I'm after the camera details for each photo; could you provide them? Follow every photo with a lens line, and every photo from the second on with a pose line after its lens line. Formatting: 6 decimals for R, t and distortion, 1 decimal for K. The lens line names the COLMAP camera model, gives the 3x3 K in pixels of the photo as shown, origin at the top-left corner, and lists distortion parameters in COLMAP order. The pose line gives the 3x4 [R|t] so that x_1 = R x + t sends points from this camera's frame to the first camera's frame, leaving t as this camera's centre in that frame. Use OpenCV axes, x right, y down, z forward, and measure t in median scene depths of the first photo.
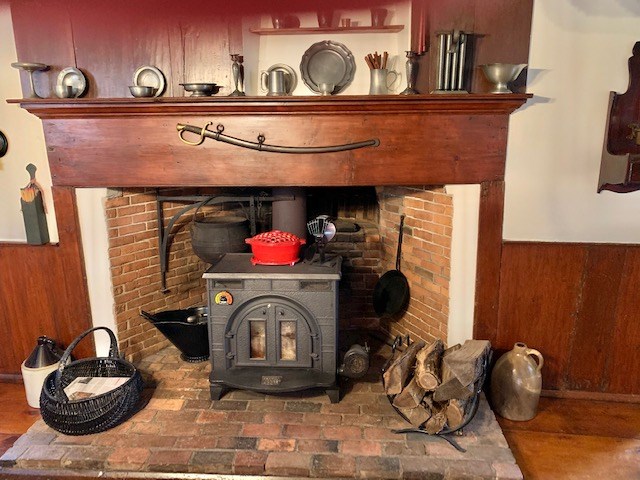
lens RADIAL K [[485.6, 0, 321.6], [0, 485.6, 239.5], [0, 0, 1]] dist [0.003843, -0.012336]
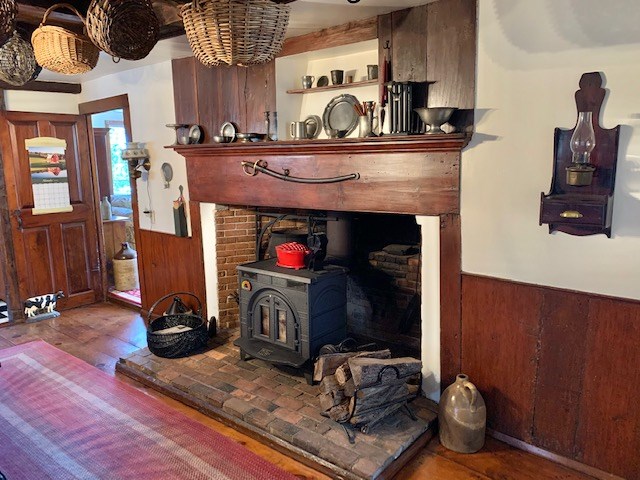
lens RADIAL K [[485.6, 0, 343.1], [0, 485.6, 243.1], [0, 0, 1]] dist [0.003843, -0.012336]
pose [[0.821329, 0.095692, -0.562371, 0.763989], [-0.125645, 0.991966, -0.014712, -0.012650], [0.556445, 0.082743, 0.826754, -0.001258]]
